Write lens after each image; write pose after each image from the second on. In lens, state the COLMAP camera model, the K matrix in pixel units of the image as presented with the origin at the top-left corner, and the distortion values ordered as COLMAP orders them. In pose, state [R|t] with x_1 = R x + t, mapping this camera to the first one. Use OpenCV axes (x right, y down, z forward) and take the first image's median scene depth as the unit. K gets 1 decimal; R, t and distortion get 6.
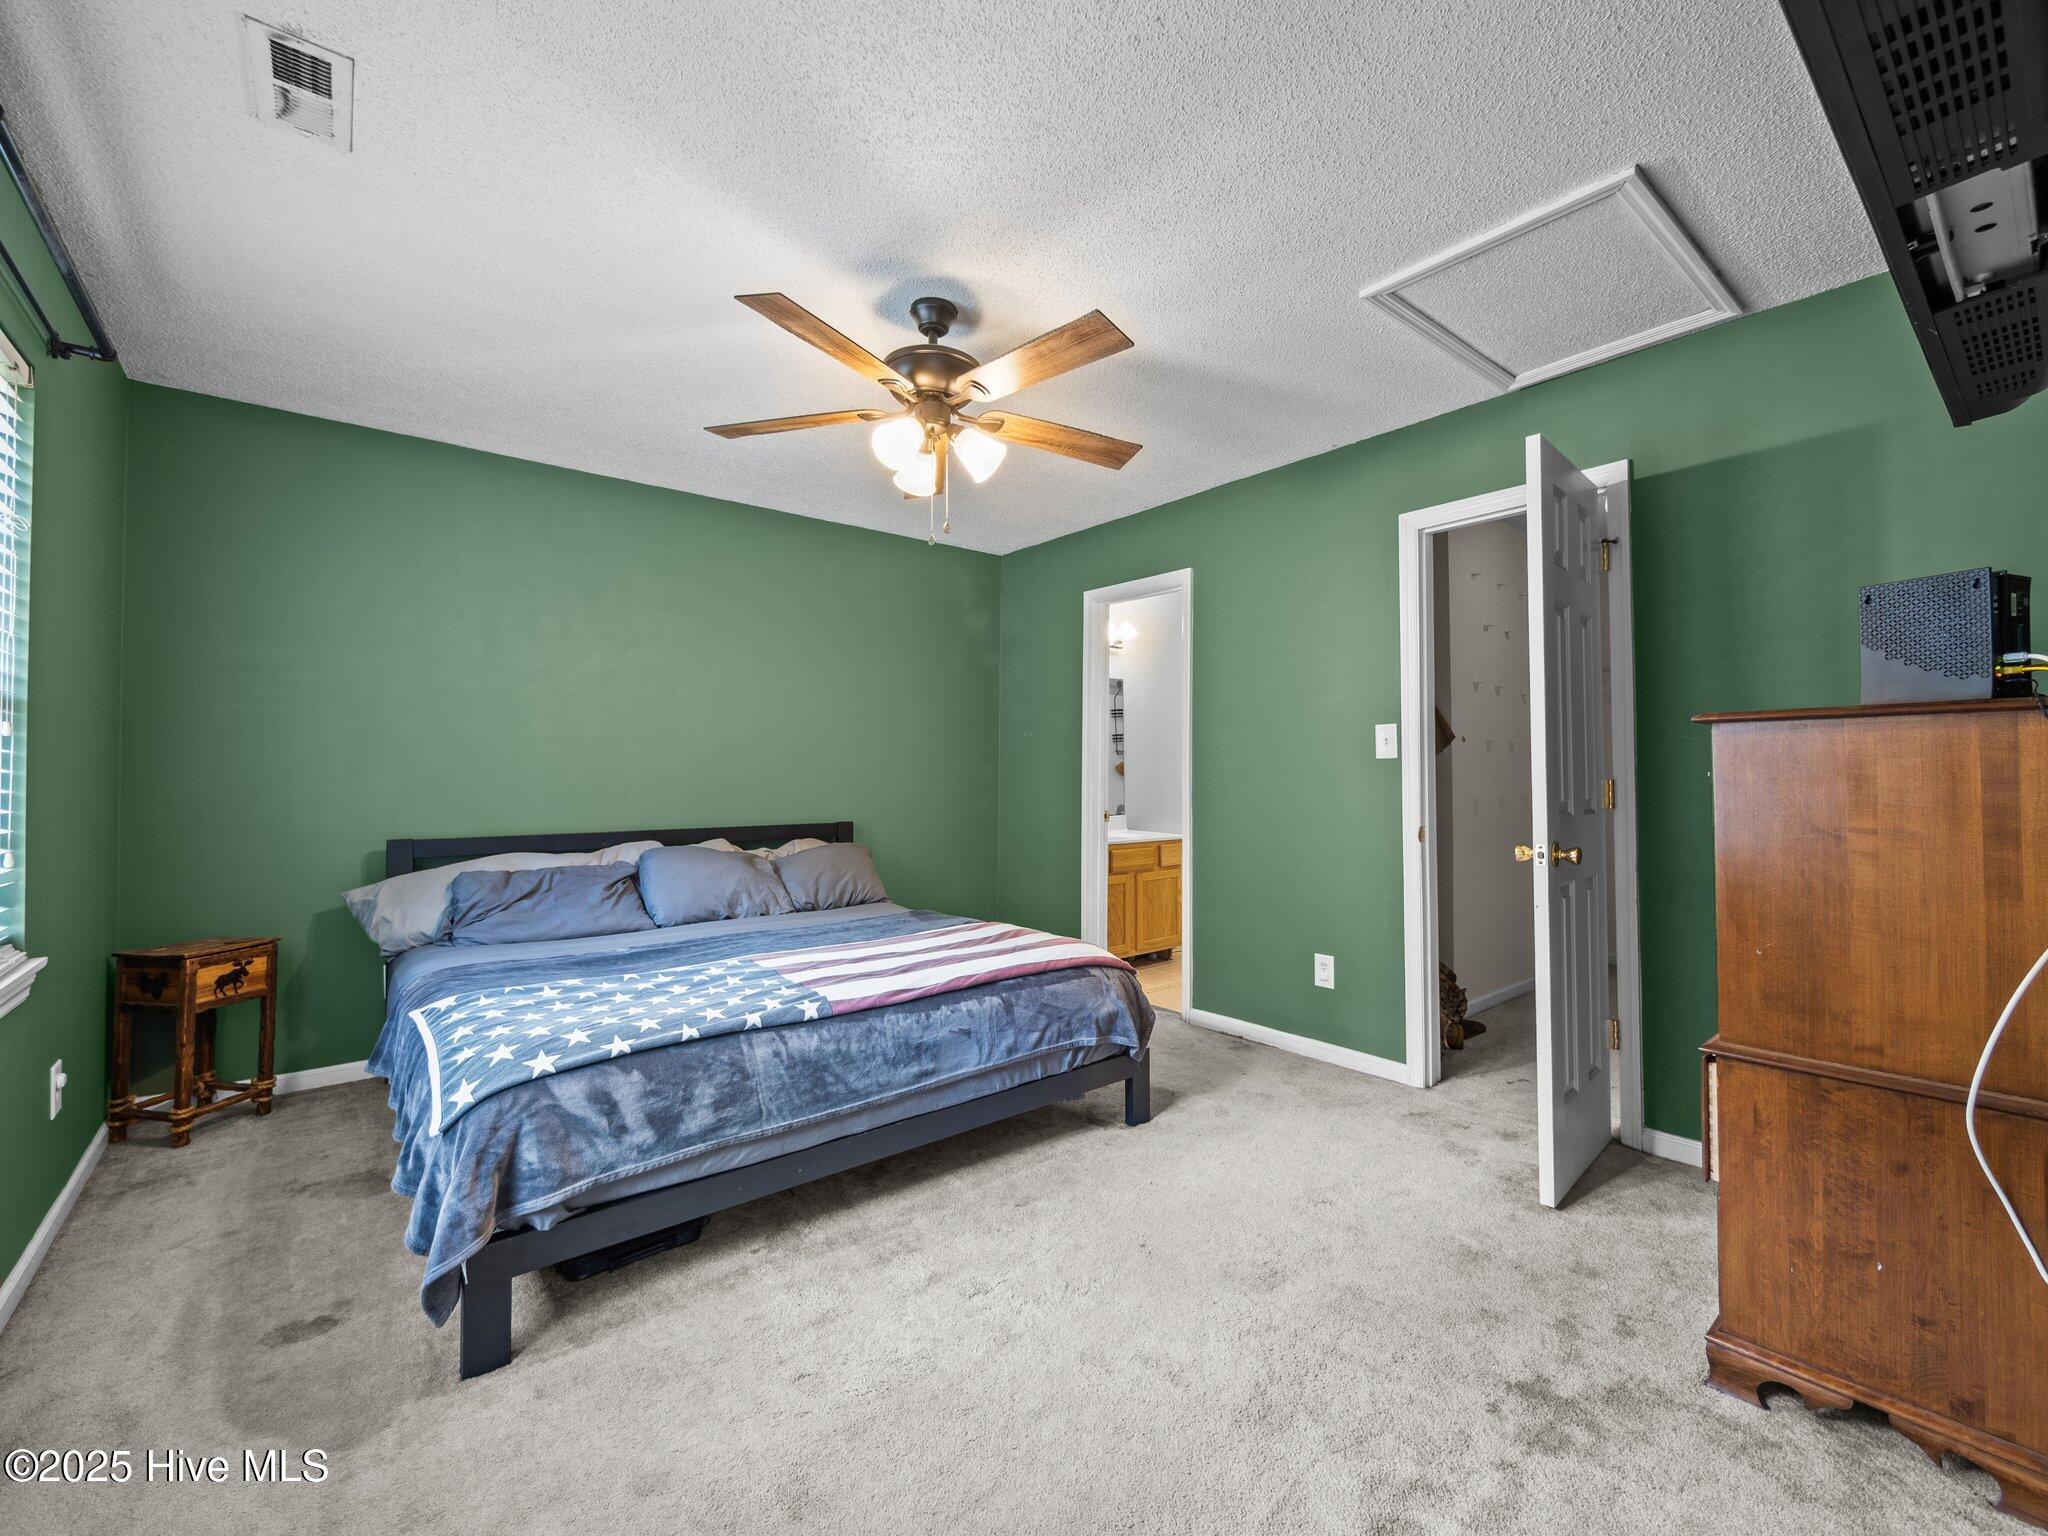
lens RADIAL K [[881.7, 0, 1021.5], [0, 881.7, 752.0], [0, 0, 1]] dist [-0.002072, -0.000278]
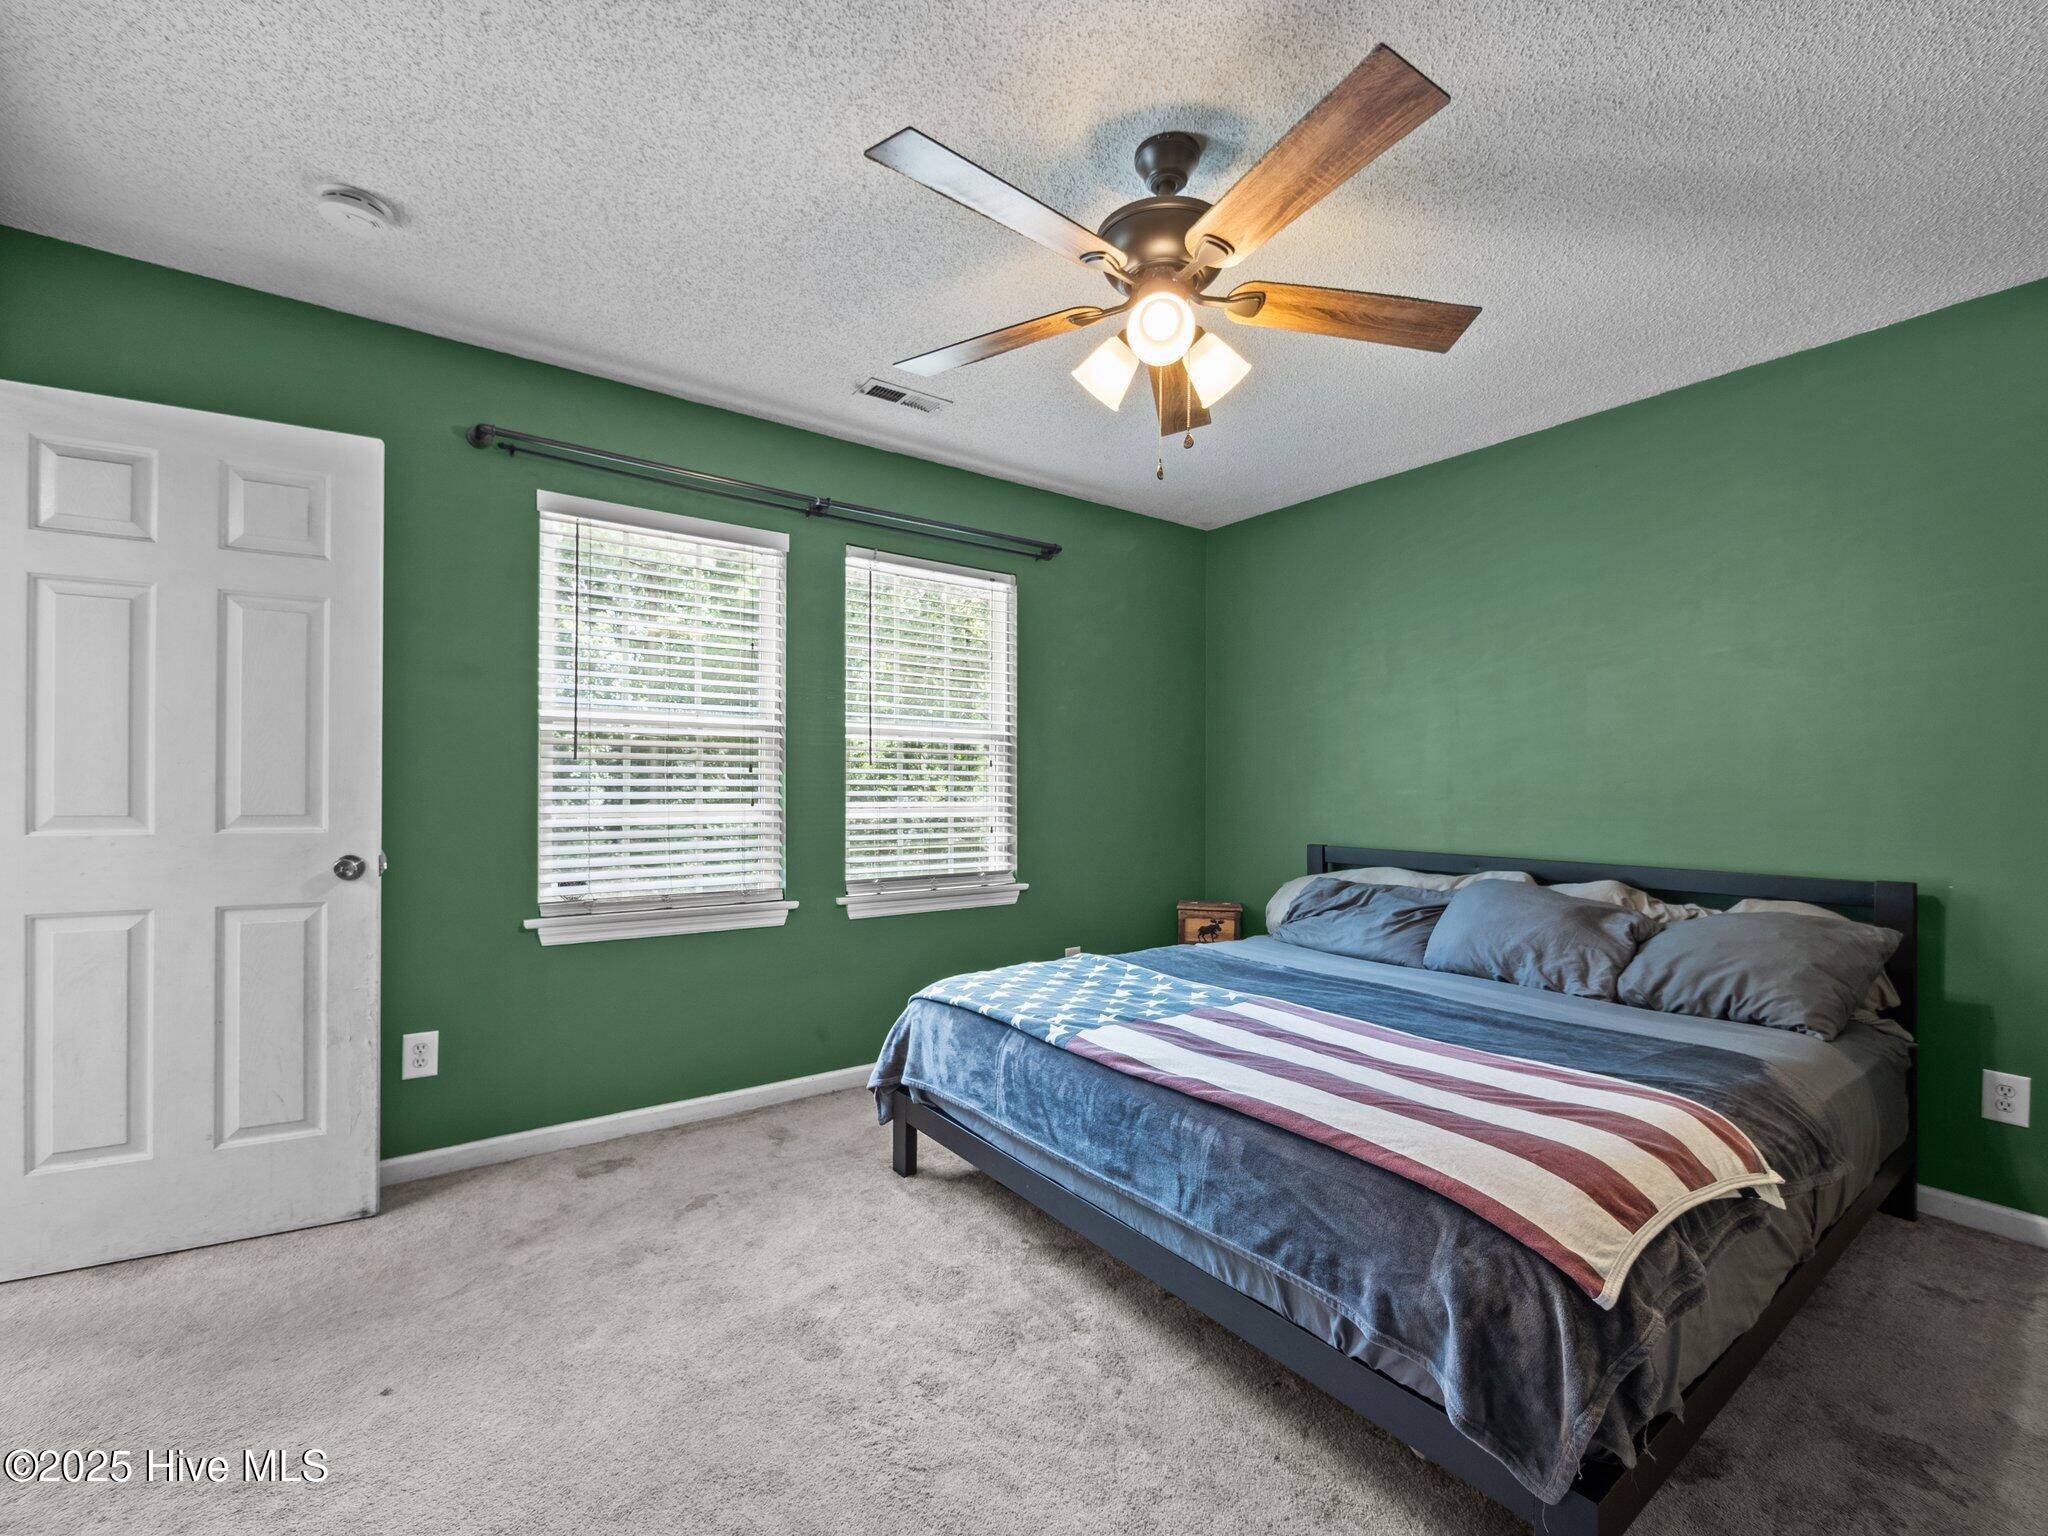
lens RADIAL K [[874.4, 0, 1024.0], [0, 874.4, 768.0], [0, 0, 1]] dist [-0.002925, -0.000199]
pose [[-0.060079, -0.020269, -0.997988, 0.635673], [0.020761, 0.999552, -0.021550, 0.019329], [0.997978, -0.022014, -0.059632, 0.906464]]
